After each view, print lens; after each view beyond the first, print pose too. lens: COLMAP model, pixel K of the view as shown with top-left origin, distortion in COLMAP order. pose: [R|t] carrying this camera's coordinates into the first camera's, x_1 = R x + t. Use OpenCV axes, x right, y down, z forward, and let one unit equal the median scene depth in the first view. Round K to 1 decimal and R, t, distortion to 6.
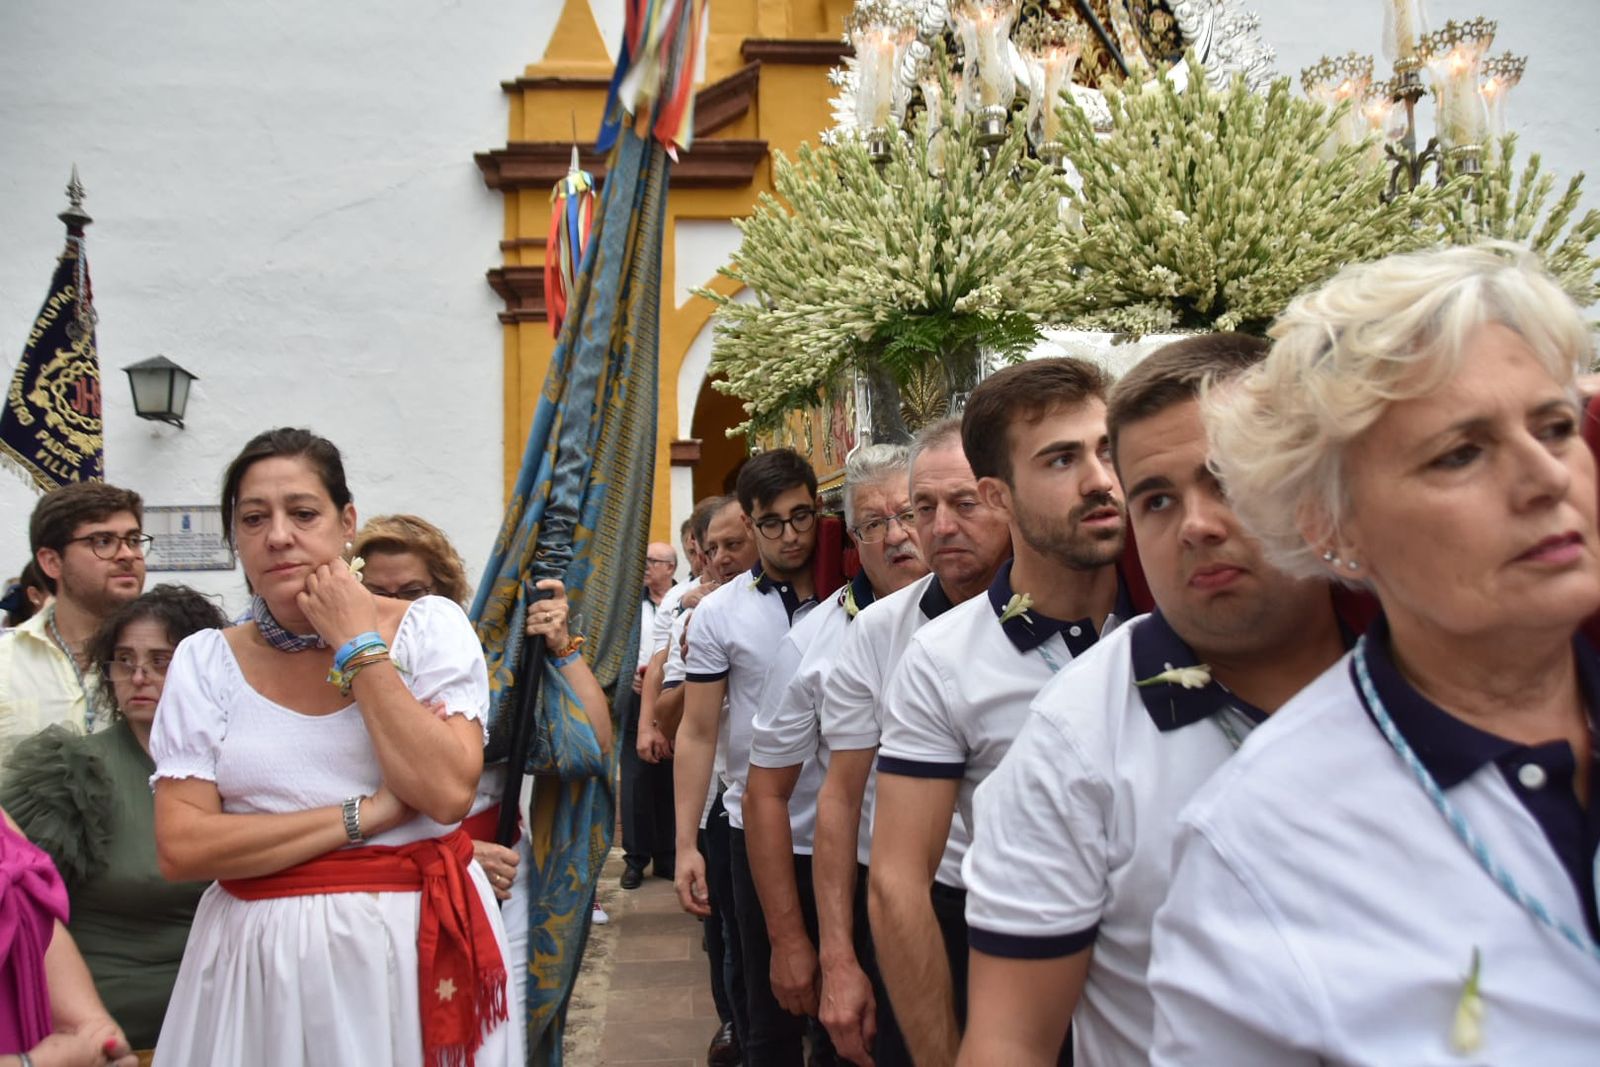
lens RADIAL K [[1280.8, 0, 785.8], [0, 1280.8, 571.7], [0, 0, 1]] dist [-0.134350, 0.072385]
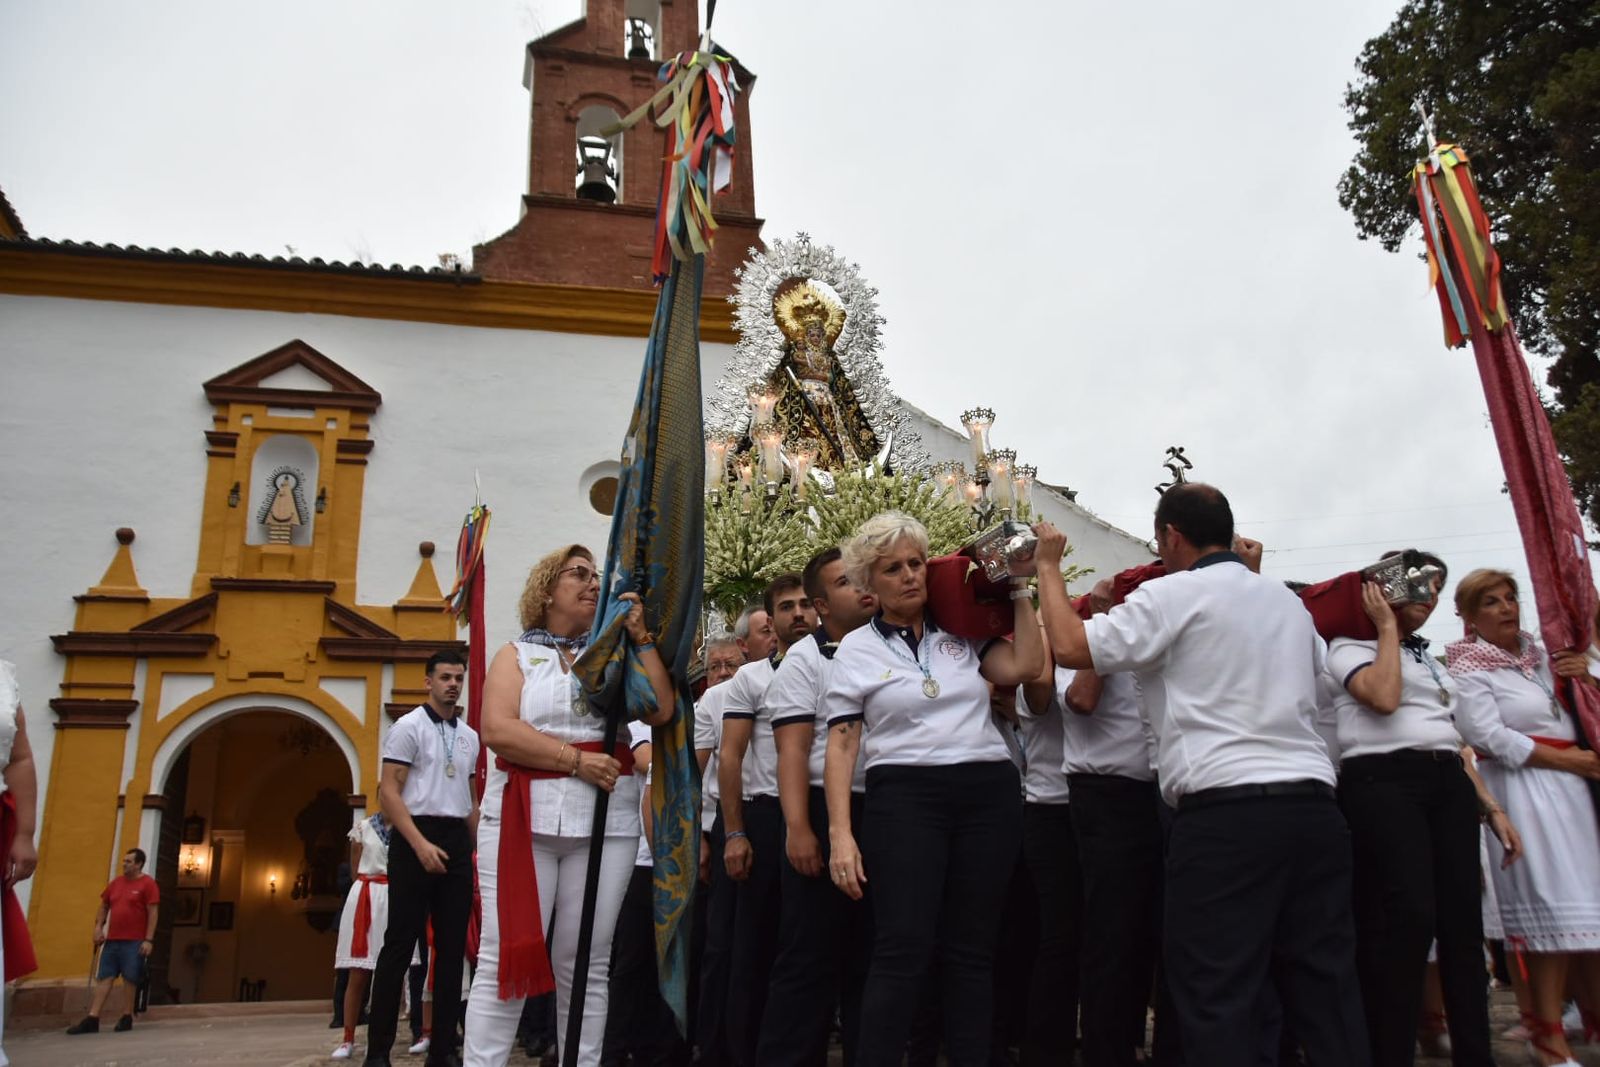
lens RADIAL K [[1280.8, 0, 798.6], [0, 1280.8, 514.8], [0, 0, 1]] dist [-0.134350, 0.072385]
pose [[0.981621, 0.052840, 0.183381, -0.170842], [0.006530, 0.951043, -0.308990, 0.321990], [-0.190731, 0.304508, 0.933218, -0.918279]]
